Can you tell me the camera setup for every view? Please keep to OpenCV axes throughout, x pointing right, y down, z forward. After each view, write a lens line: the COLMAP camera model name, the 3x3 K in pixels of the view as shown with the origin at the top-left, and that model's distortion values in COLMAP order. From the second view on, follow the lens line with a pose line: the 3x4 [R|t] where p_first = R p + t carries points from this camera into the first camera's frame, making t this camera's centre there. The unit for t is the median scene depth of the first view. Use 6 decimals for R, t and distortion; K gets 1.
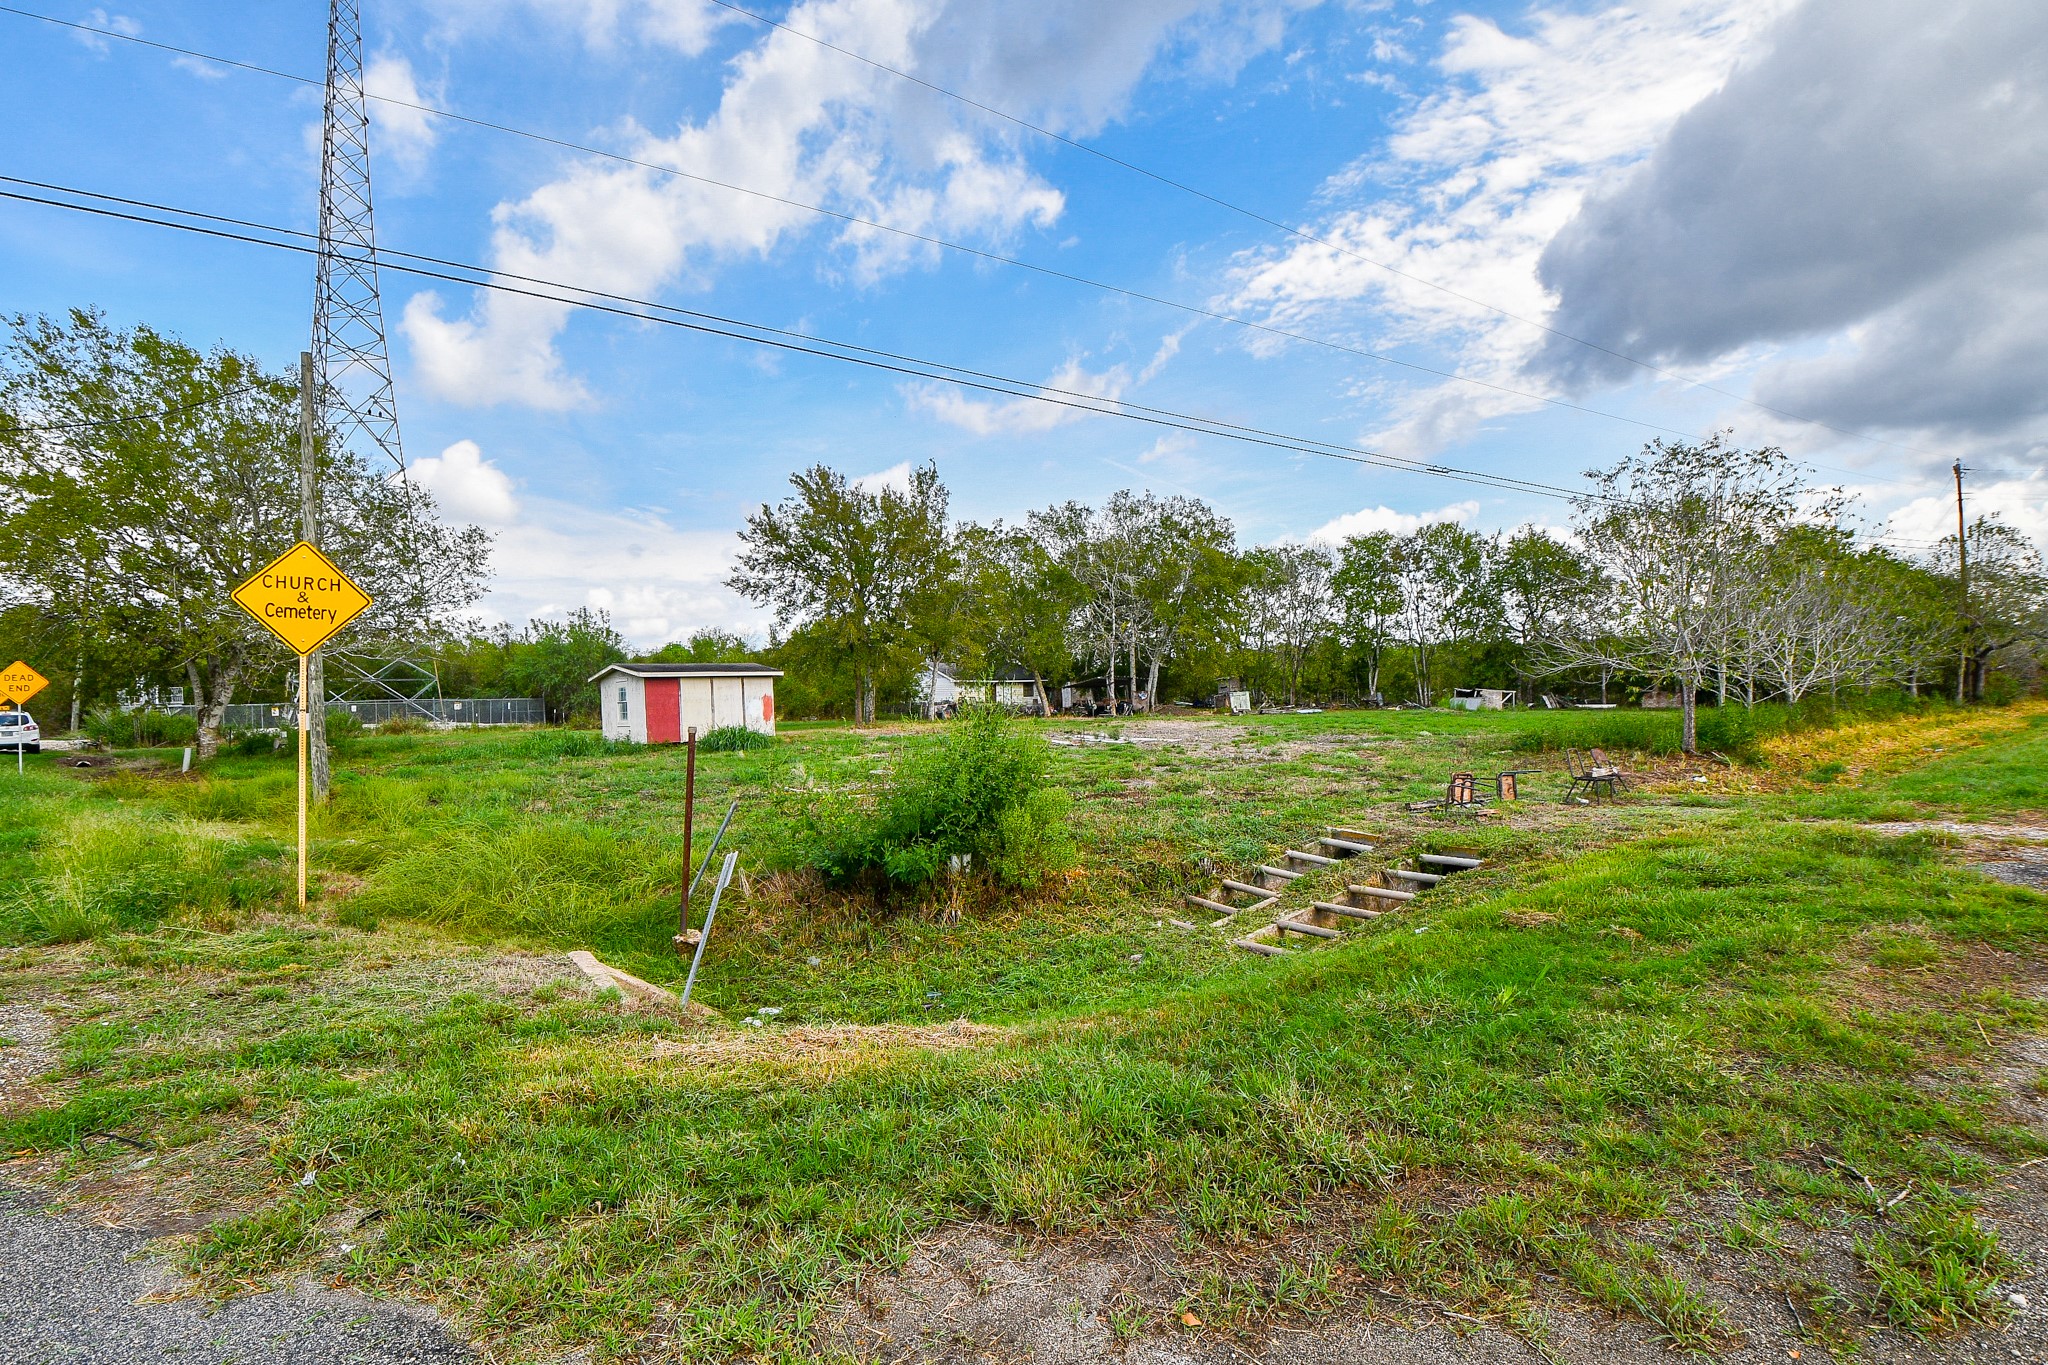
lens RADIAL K [[910.7, 0, 1017.1], [0, 910.7, 675.6], [0, 0, 1]] dist [-0.013200, 0.000274]
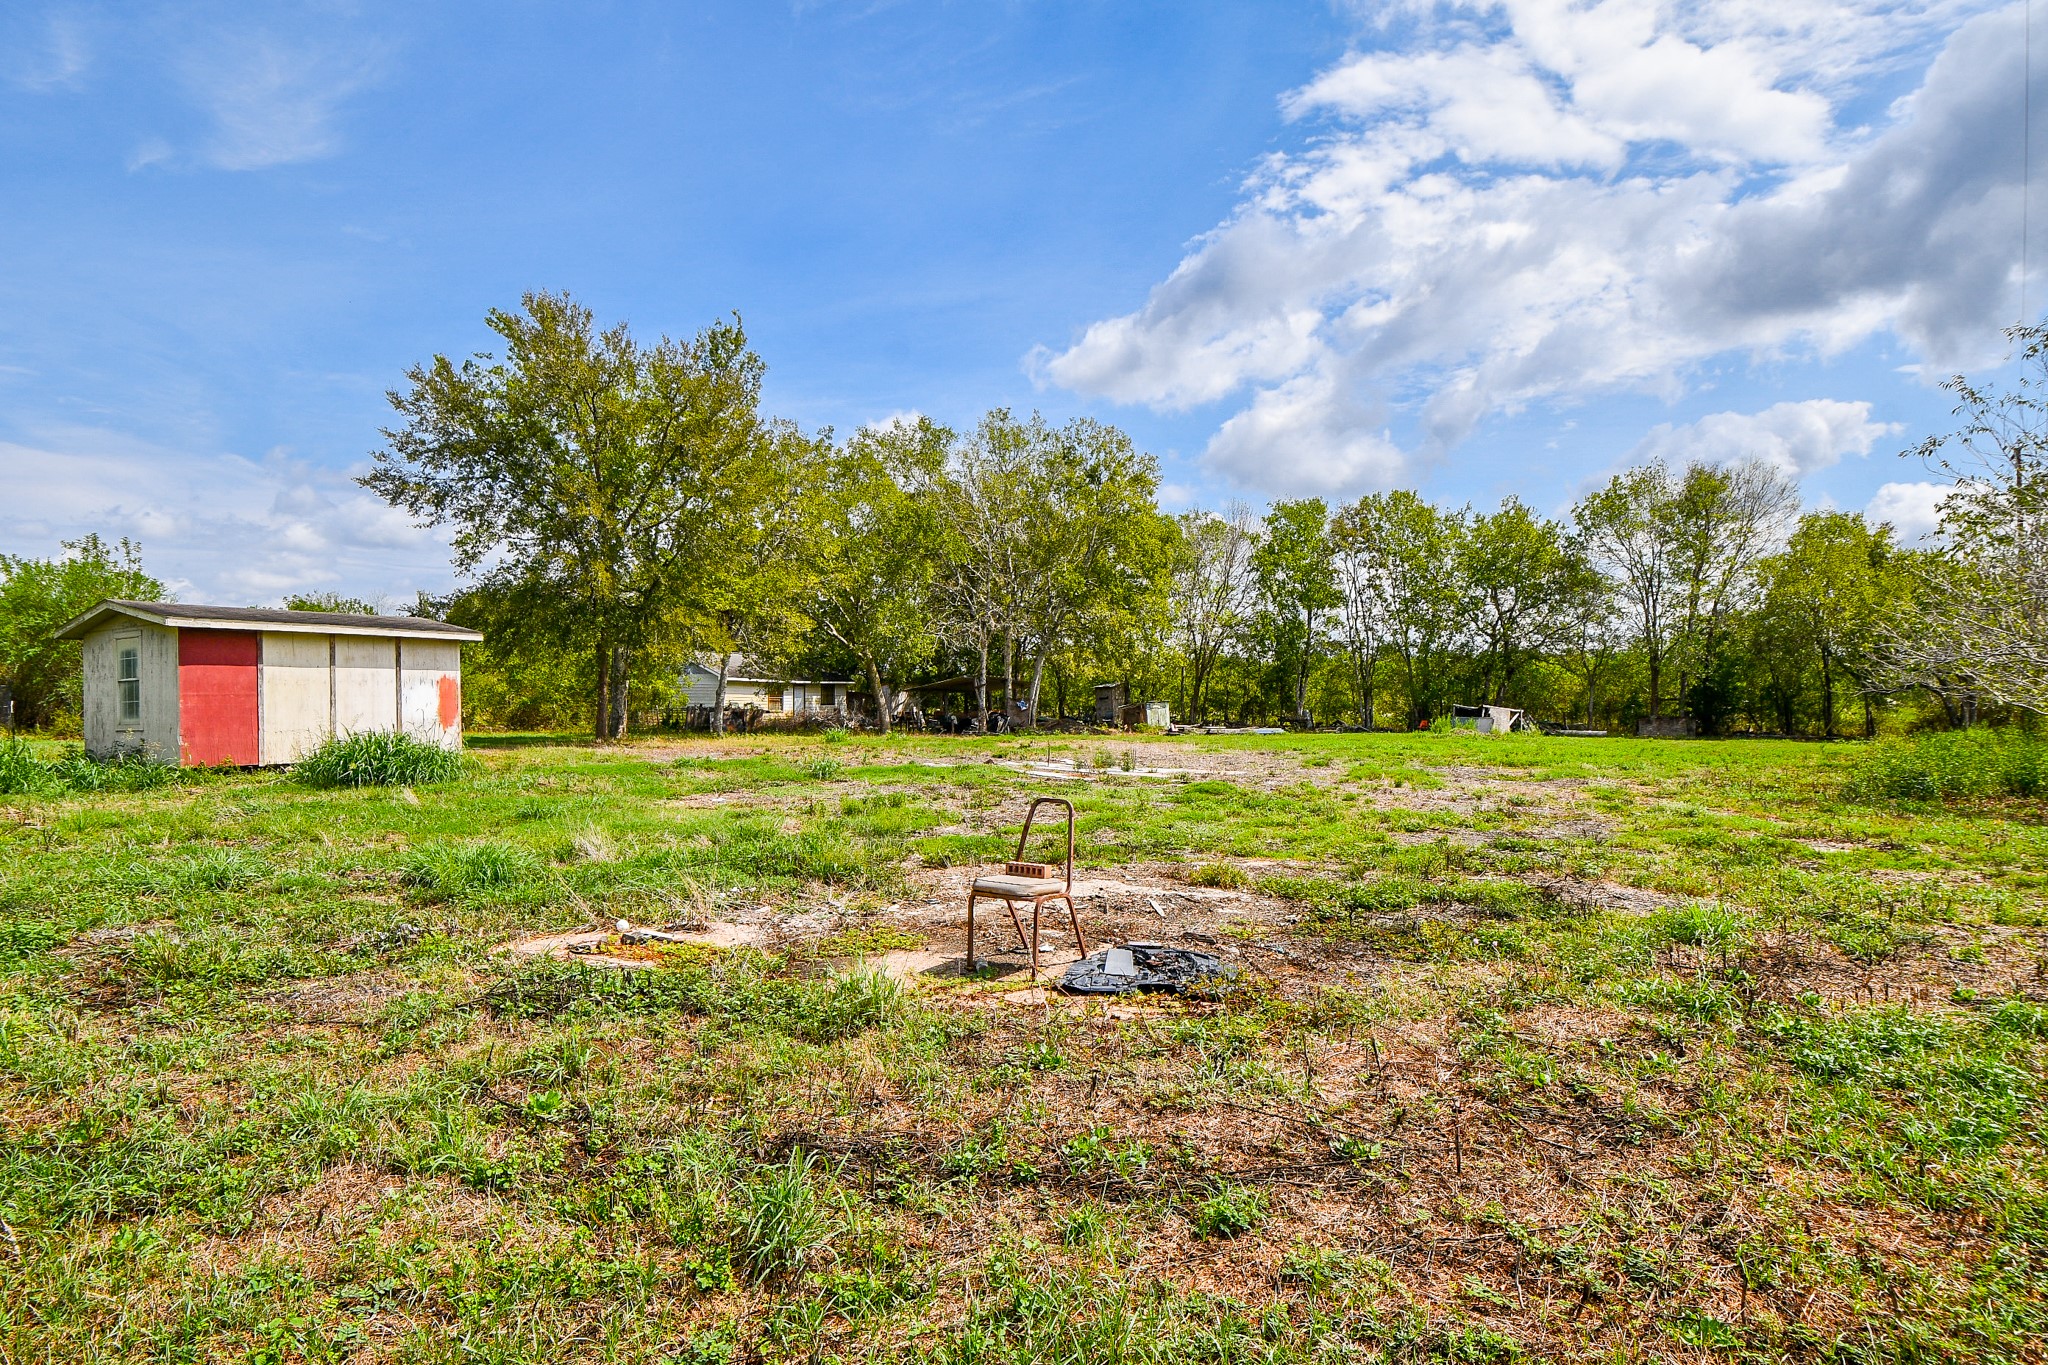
lens RADIAL K [[1108.4, 0, 1024.0], [0, 1108.4, 682.5], [0, 0, 1]] dist [0.002462, -0.036086]
pose [[0.969319, 0.029873, 0.243986, -0.077669], [-0.028257, 0.999549, -0.010122, 0.015164], [-0.244178, 0.002917, 0.969726, 0.216701]]
